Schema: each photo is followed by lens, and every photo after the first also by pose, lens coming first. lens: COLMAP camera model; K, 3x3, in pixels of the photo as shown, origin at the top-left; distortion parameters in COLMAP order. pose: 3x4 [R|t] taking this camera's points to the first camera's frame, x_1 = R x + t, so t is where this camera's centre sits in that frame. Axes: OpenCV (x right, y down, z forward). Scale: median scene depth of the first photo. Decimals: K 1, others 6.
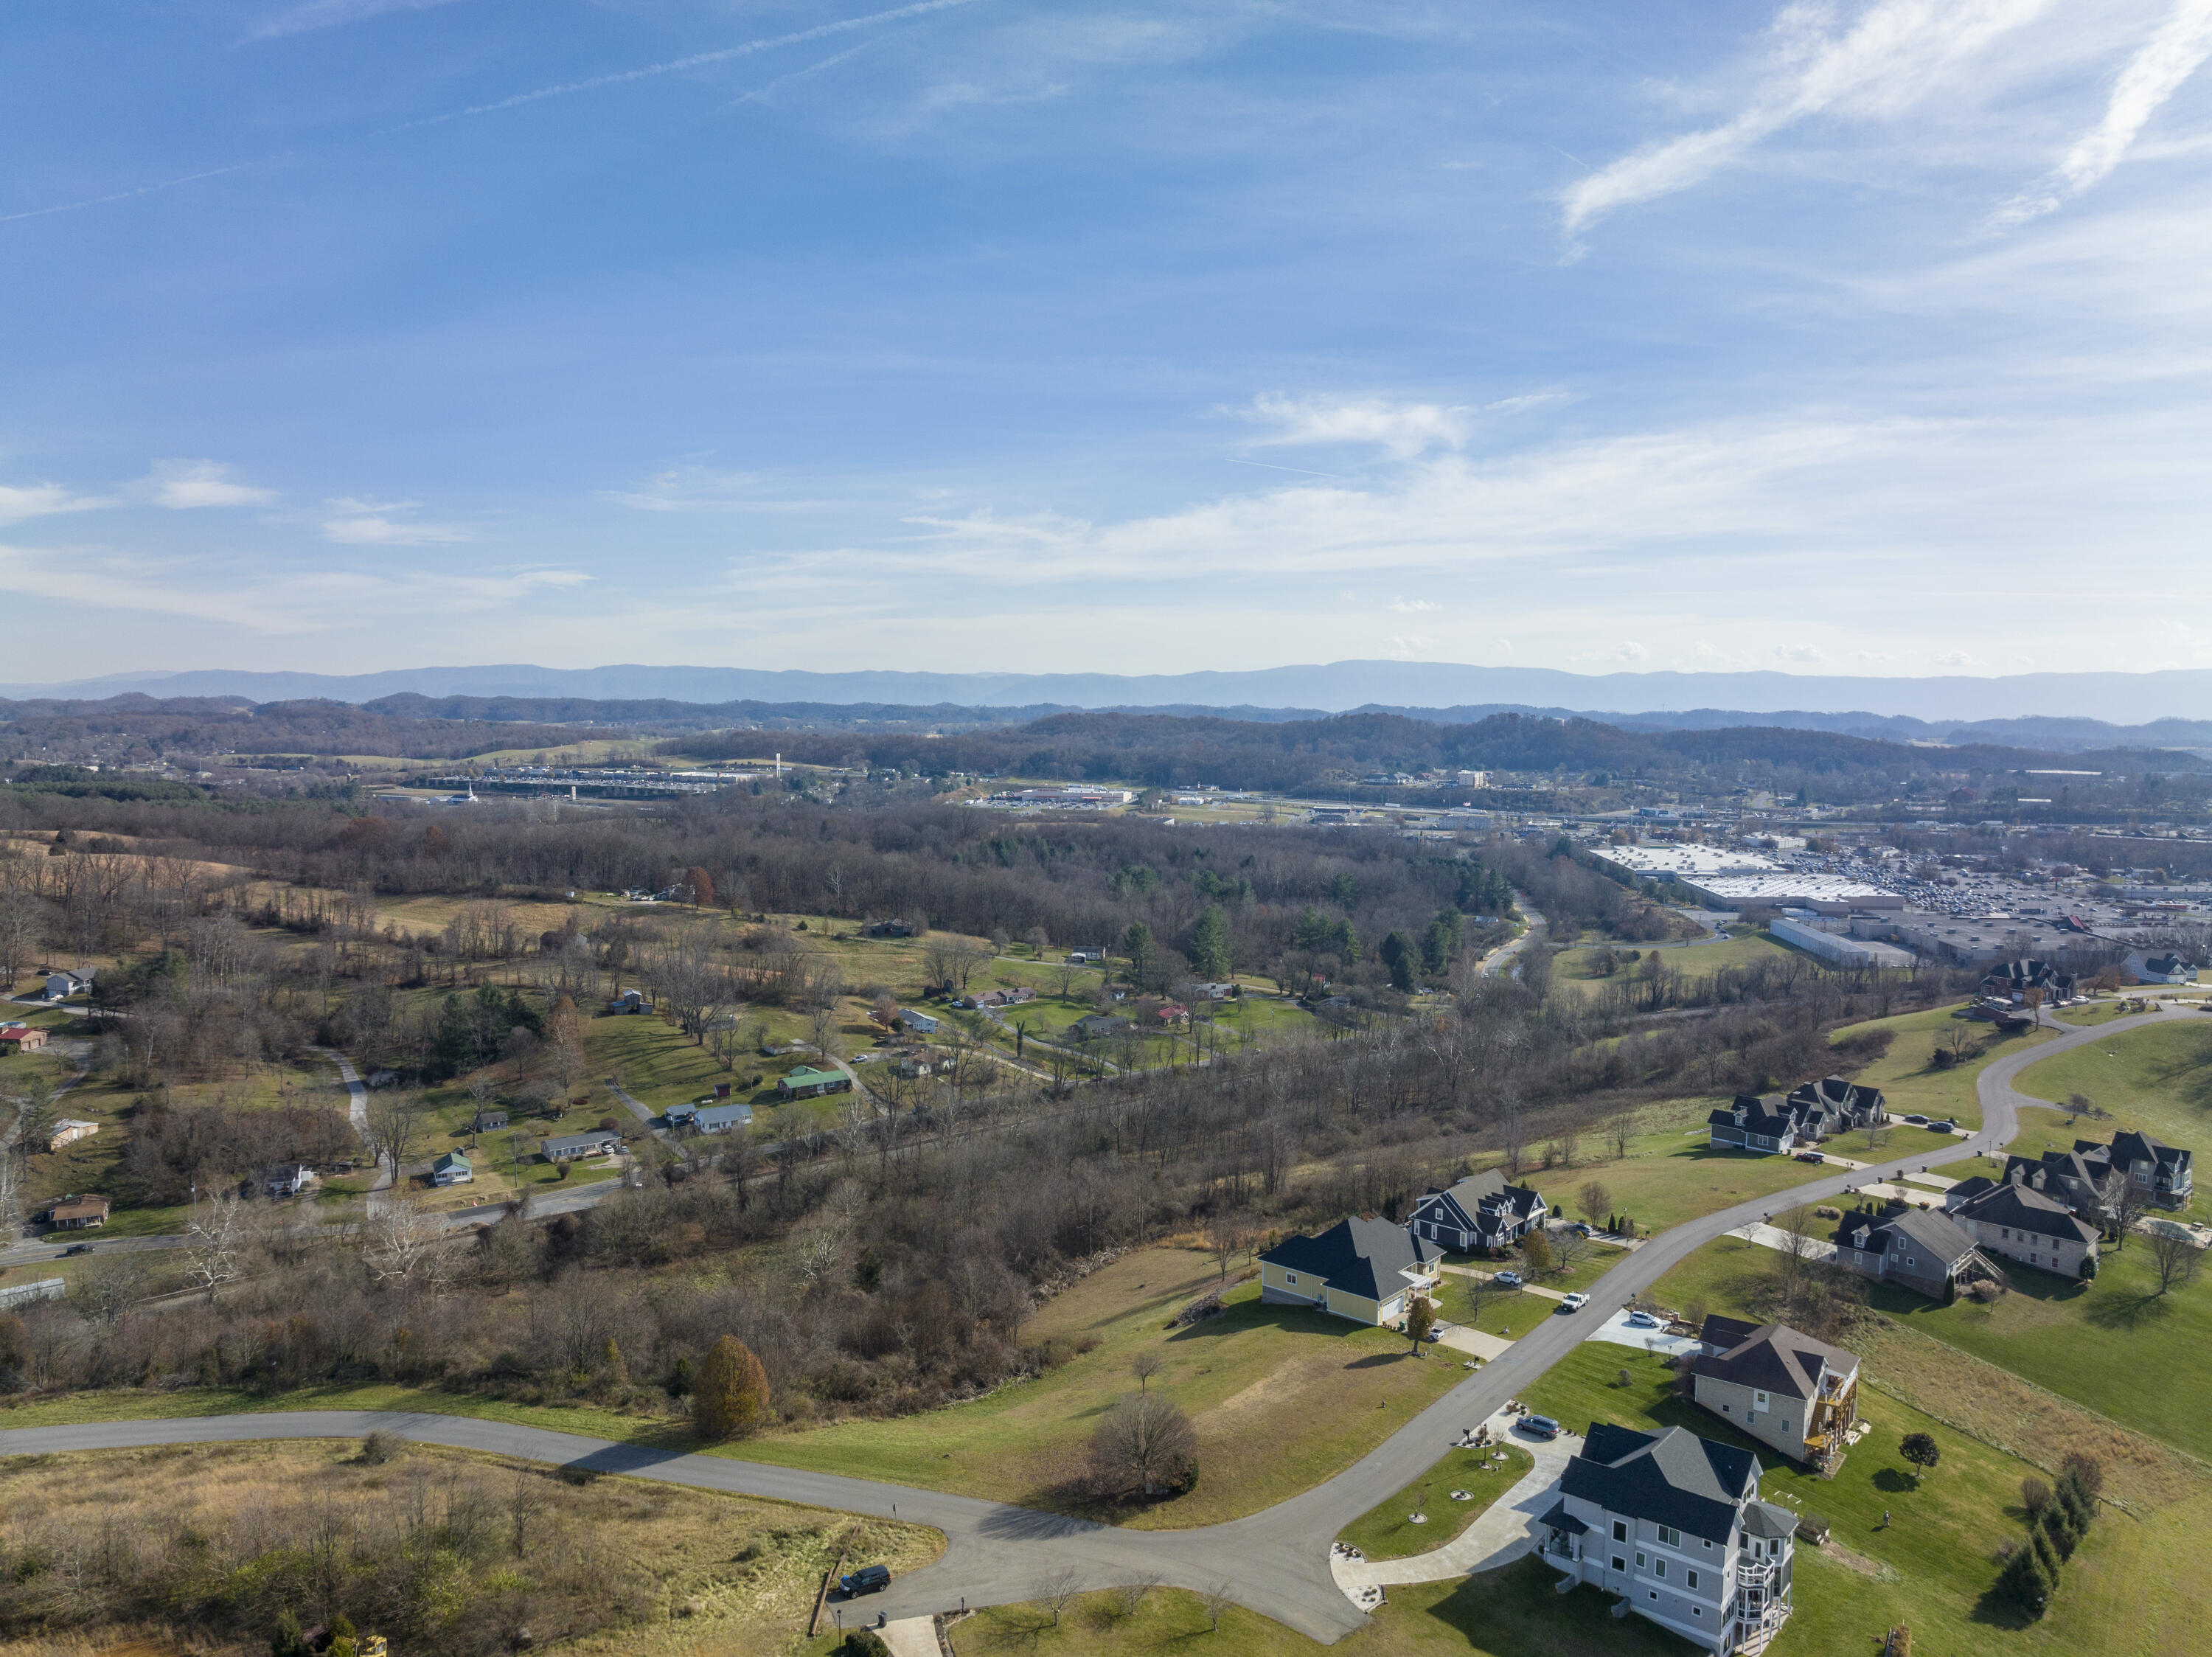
lens RADIAL K [[1574.8, 0, 1106.3], [0, 1574.8, 815.6], [0, 0, 1]] dist [-0.032823, -0.000711]
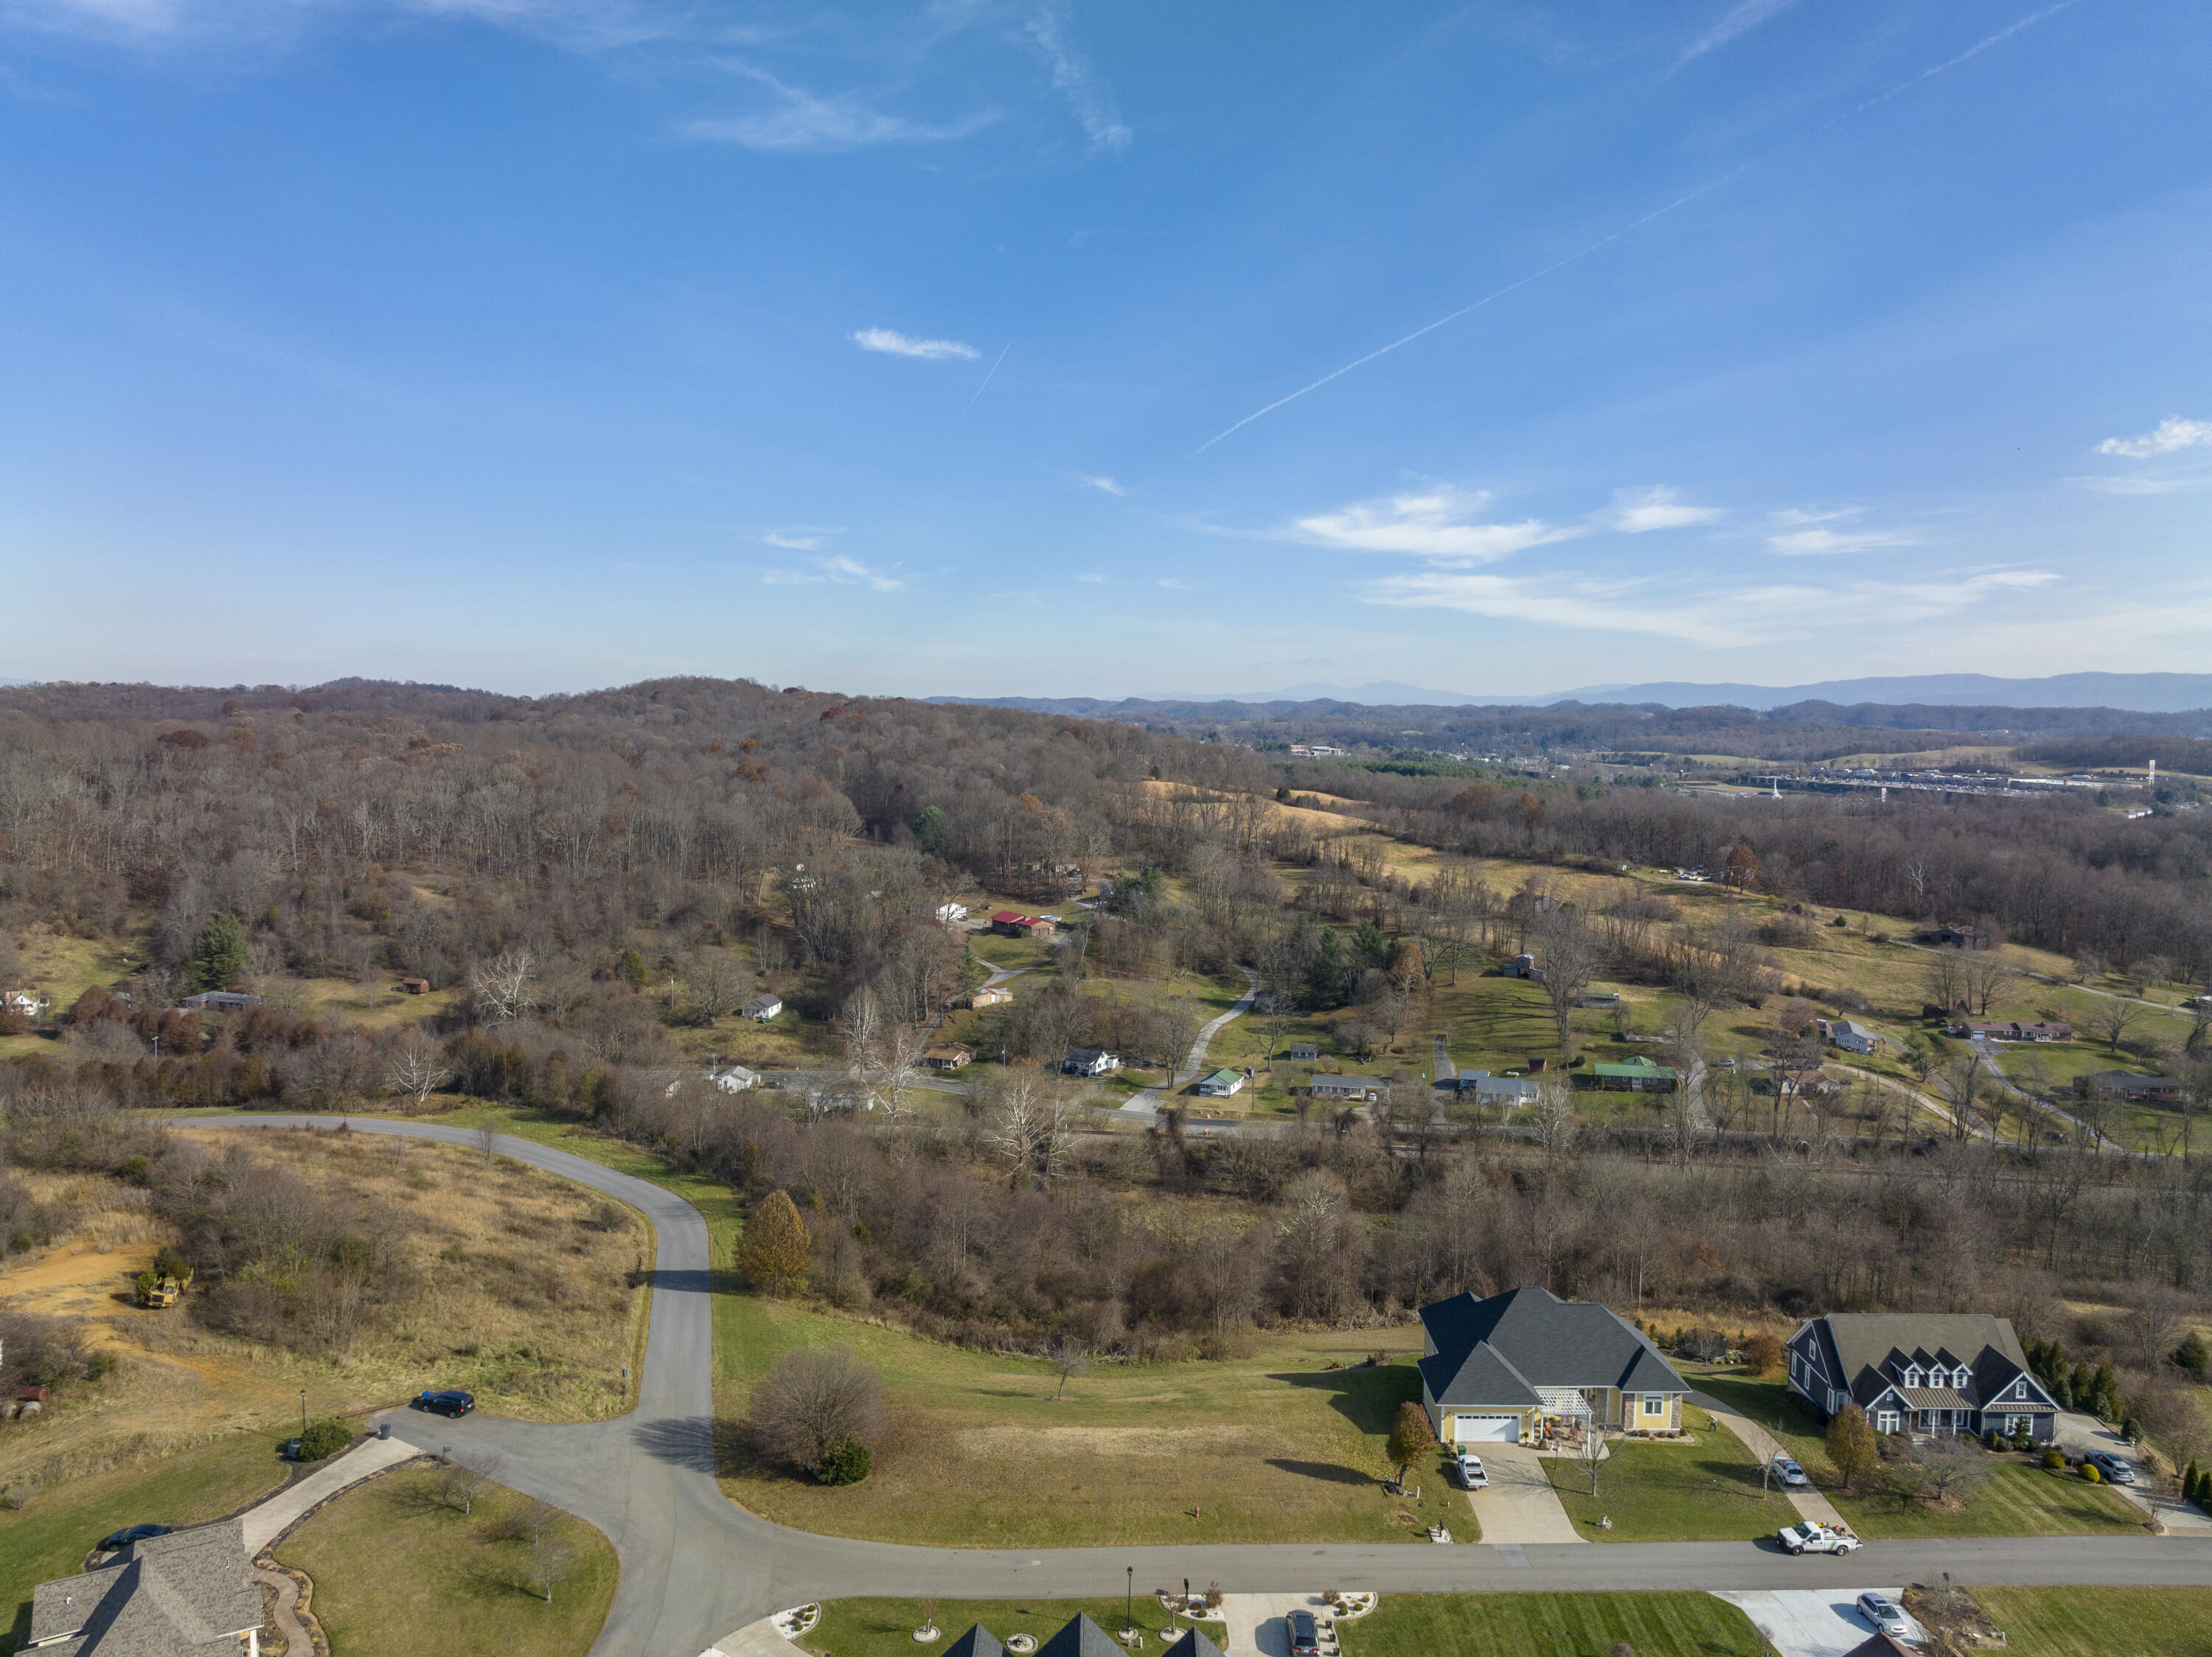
lens RADIAL K [[1574.8, 0, 1106.3], [0, 1574.8, 815.6], [0, 0, 1]] dist [-0.032823, -0.000711]
pose [[0.648637, 0.050814, -0.759400, 0.287026], [-0.056767, 0.998220, 0.018308, 0.031673], [0.758978, 0.031233, 0.650367, 0.236955]]
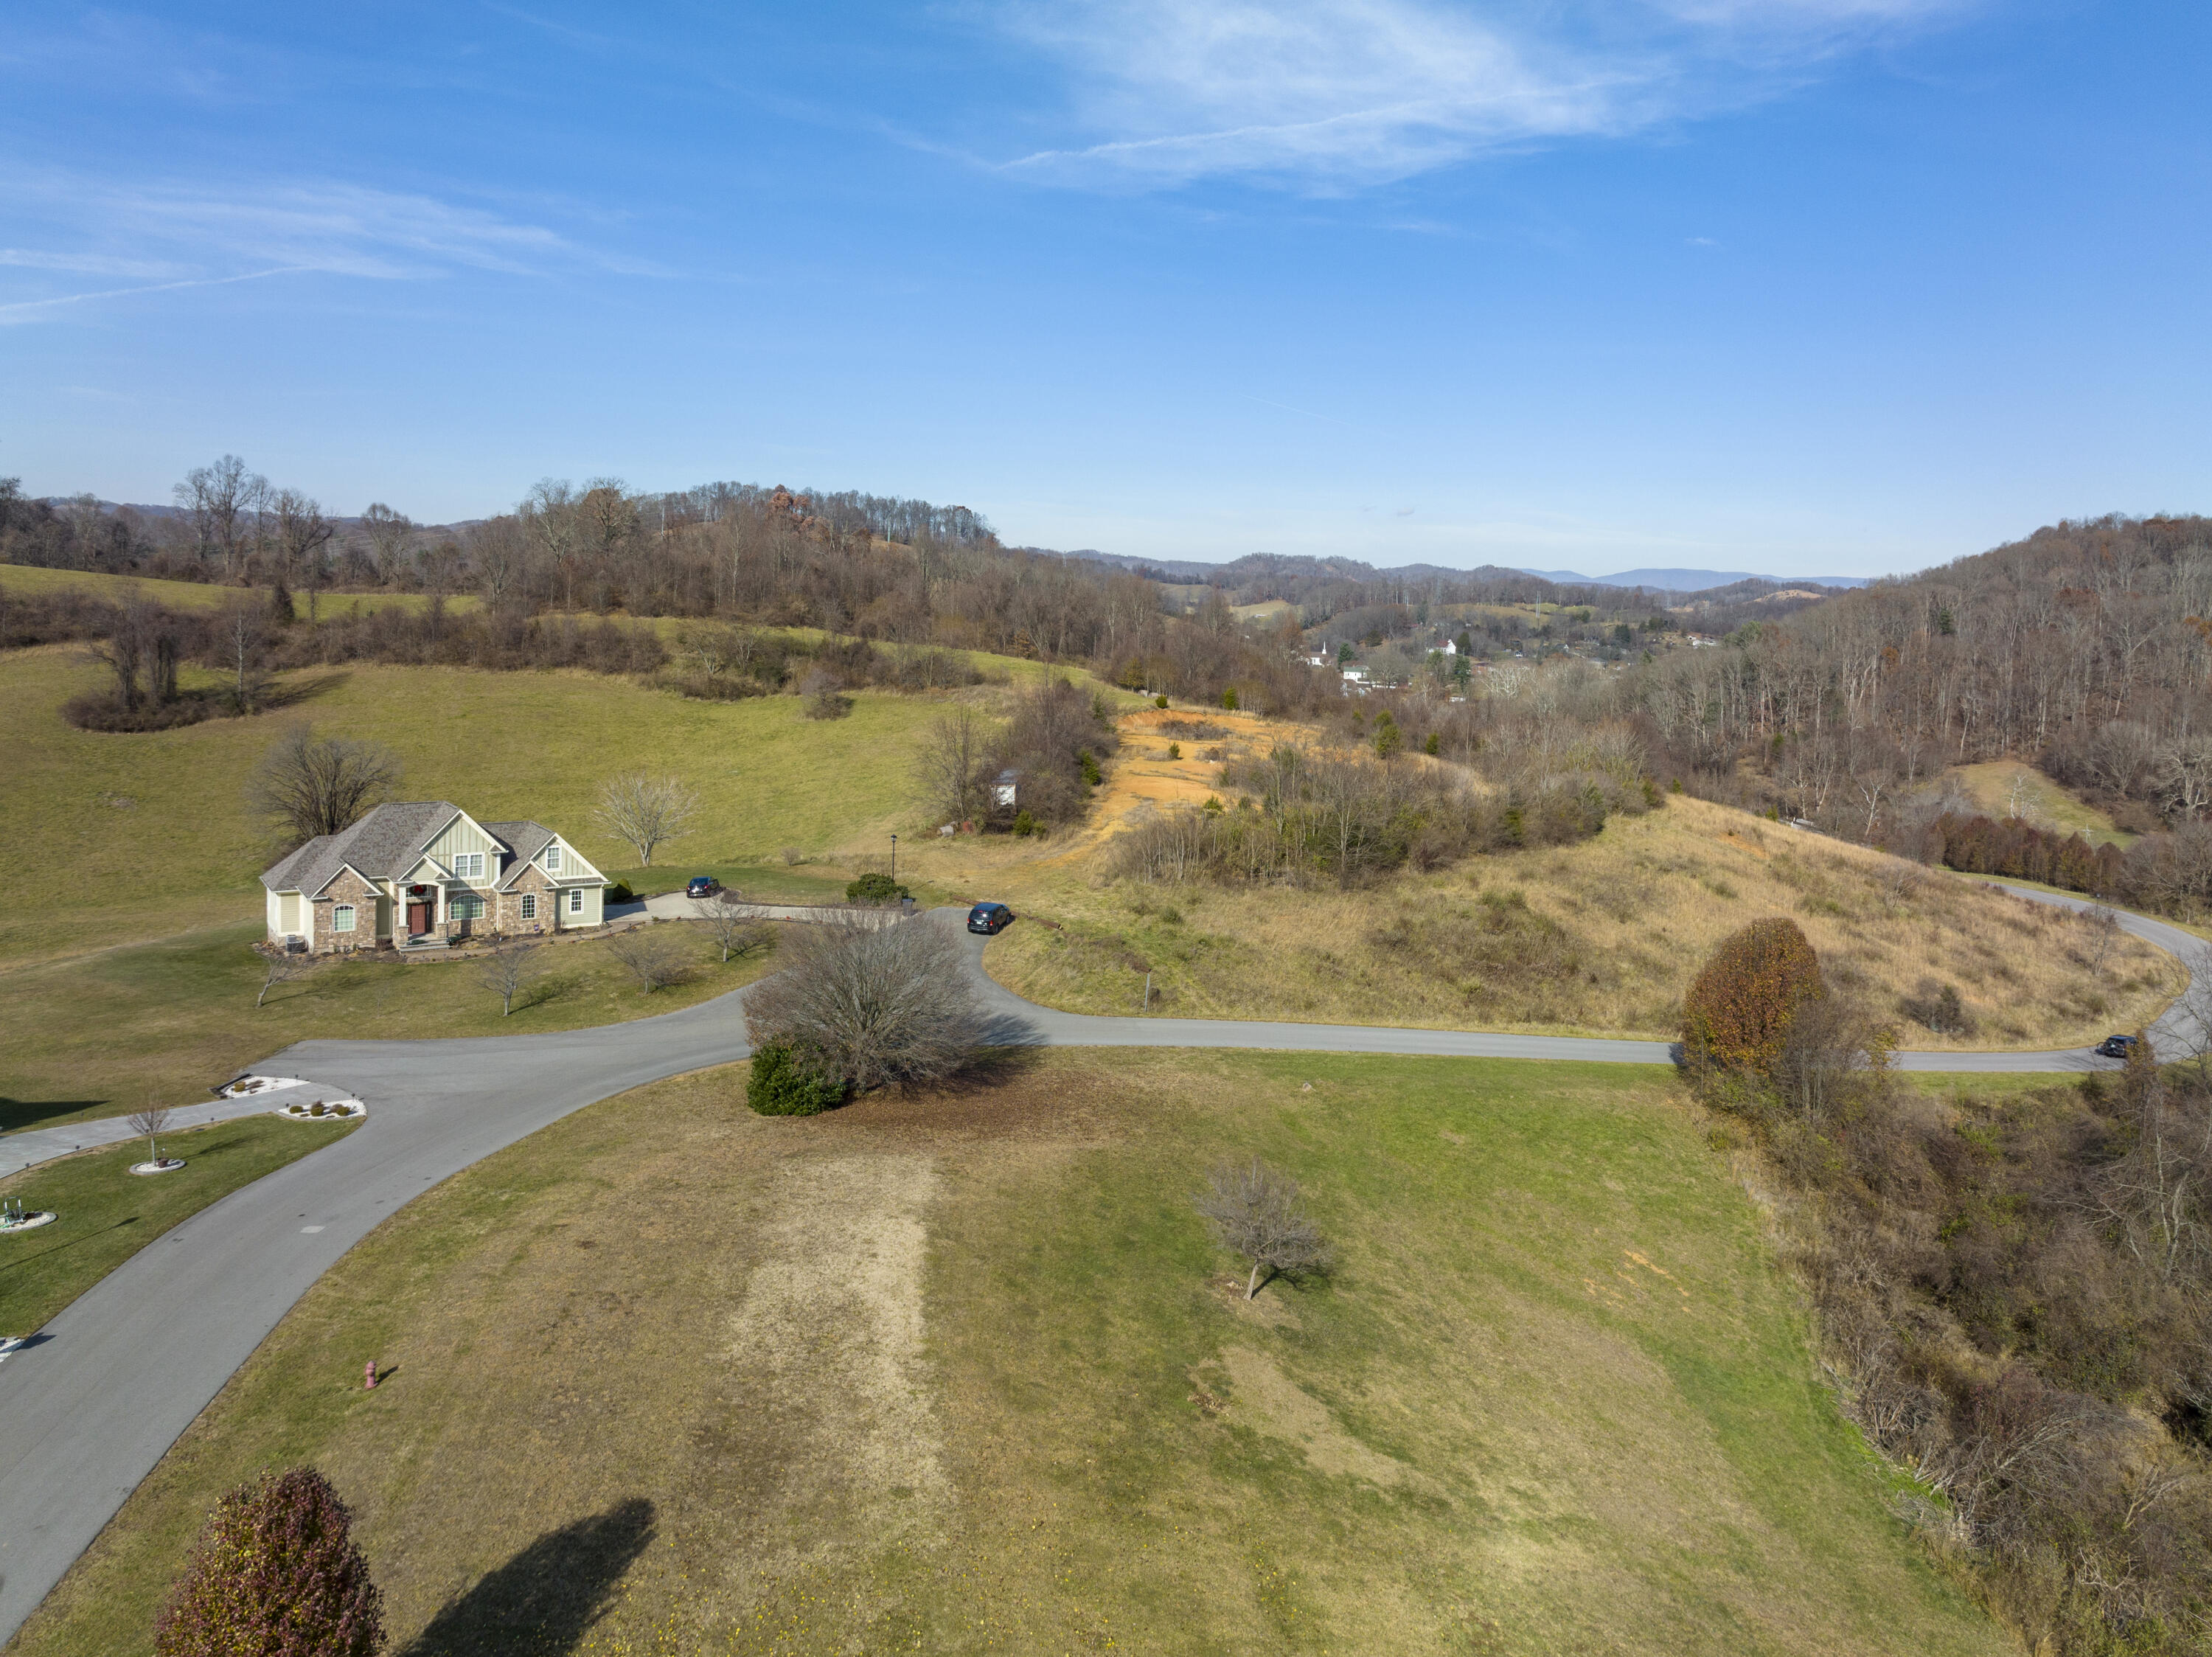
lens RADIAL K [[1631.6, 0, 1209.2], [0, 1631.6, 705.6], [0, 0, 1]] dist [-0.036920, 0.011617]
pose [[-0.680533, 0.015463, -0.732554, 0.120576], [-0.090493, 0.990349, 0.104972, 0.105224], [0.727108, 0.137728, -0.672567, 0.557996]]
